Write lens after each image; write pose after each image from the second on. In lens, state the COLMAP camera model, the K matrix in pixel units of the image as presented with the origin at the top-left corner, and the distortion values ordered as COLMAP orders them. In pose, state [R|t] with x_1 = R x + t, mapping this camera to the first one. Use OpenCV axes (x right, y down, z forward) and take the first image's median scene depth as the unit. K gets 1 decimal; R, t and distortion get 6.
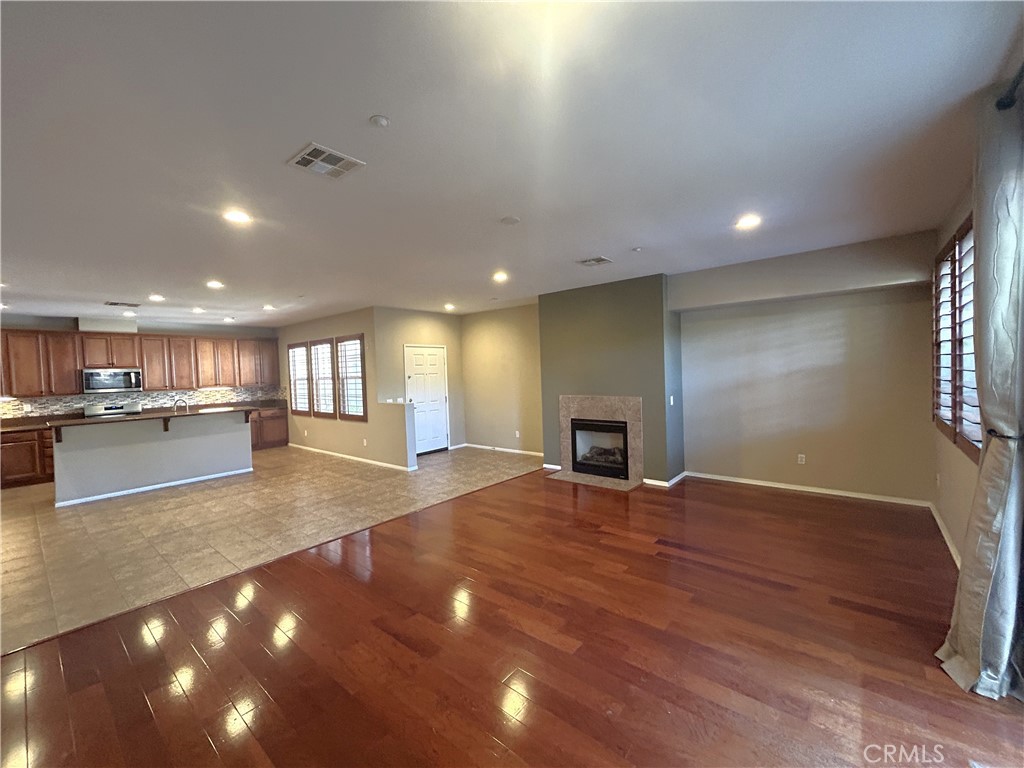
lens RADIAL K [[419.1, 0, 512.1], [0, 419.1, 384.3], [0, 0, 1]] dist [-0.000858, 0.002063]
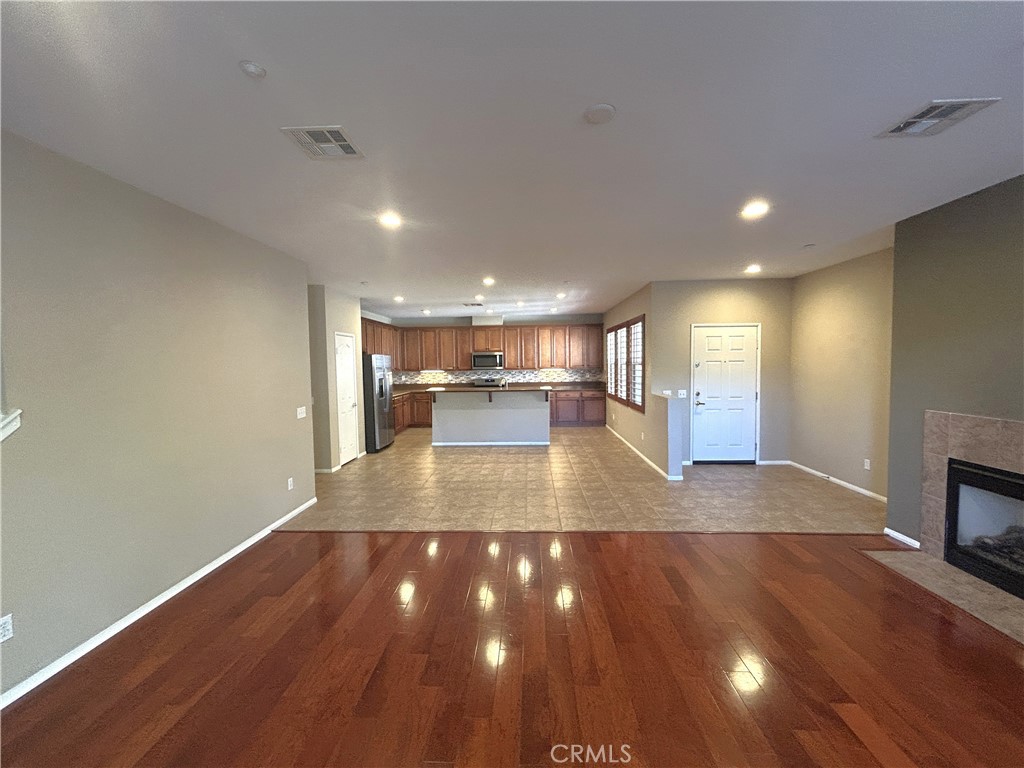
lens RADIAL K [[419.1, 0, 509.3], [0, 419.1, 380.4], [0, 0, 1]] dist [-0.000858, 0.002063]
pose [[0.602760, 0.059671, -0.795689, 0.188484], [-0.033903, 0.998215, 0.049176, -0.015360], [0.797202, -0.002665, 0.603706, 0.237145]]
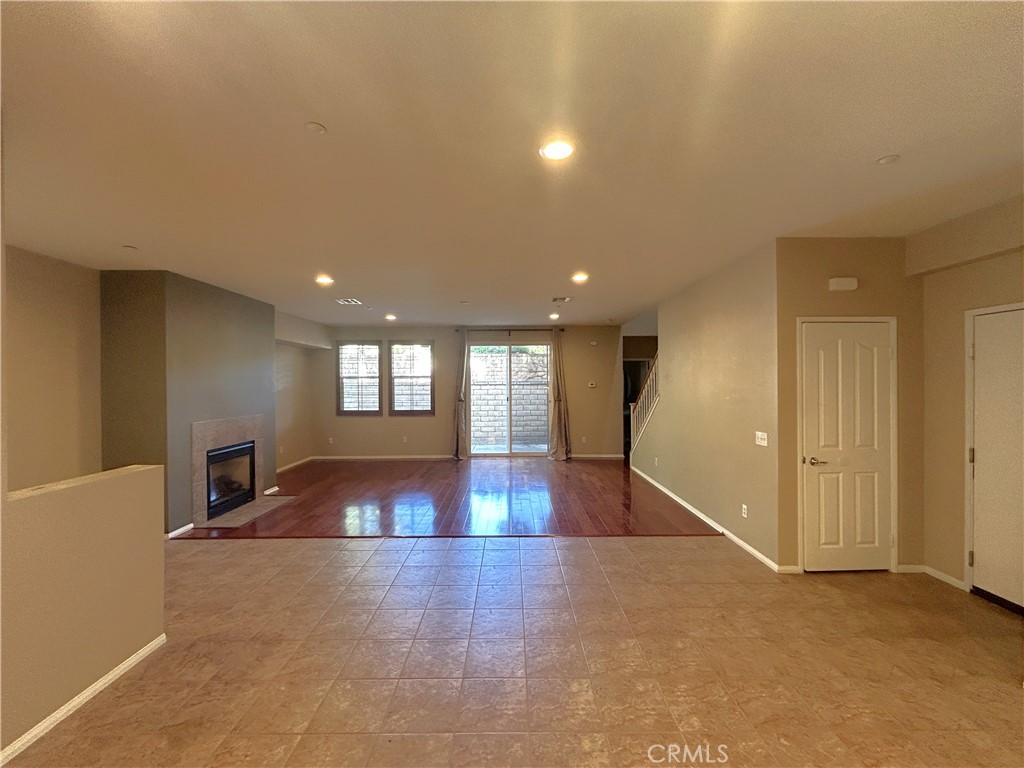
lens RADIAL K [[419.1, 0, 510.0], [0, 419.1, 386.5], [0, 0, 1]] dist [-0.000858, 0.002063]
pose [[-0.638068, 0.031575, 0.769332, -0.686111], [0.054602, 0.998499, 0.004305, -0.006734], [-0.768042, 0.044754, -0.638834, 0.911854]]
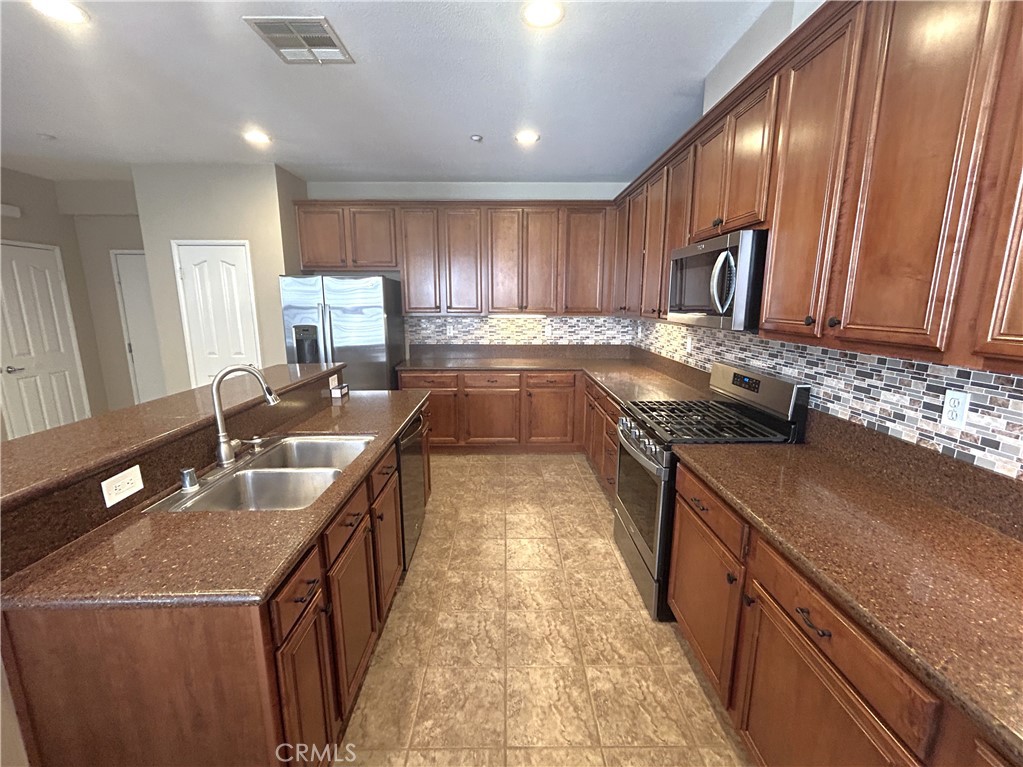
lens RADIAL K [[436.0, 0, 504.7], [0, 436.0, 381.8], [0, 0, 1]] dist [-0.001486, 0.001146]
pose [[-0.768030, 0.150208, -0.622549, -0.674206], [0.002857, 0.972898, 0.231215, -0.013566], [0.640407, 0.175802, -0.747645, 1.176580]]
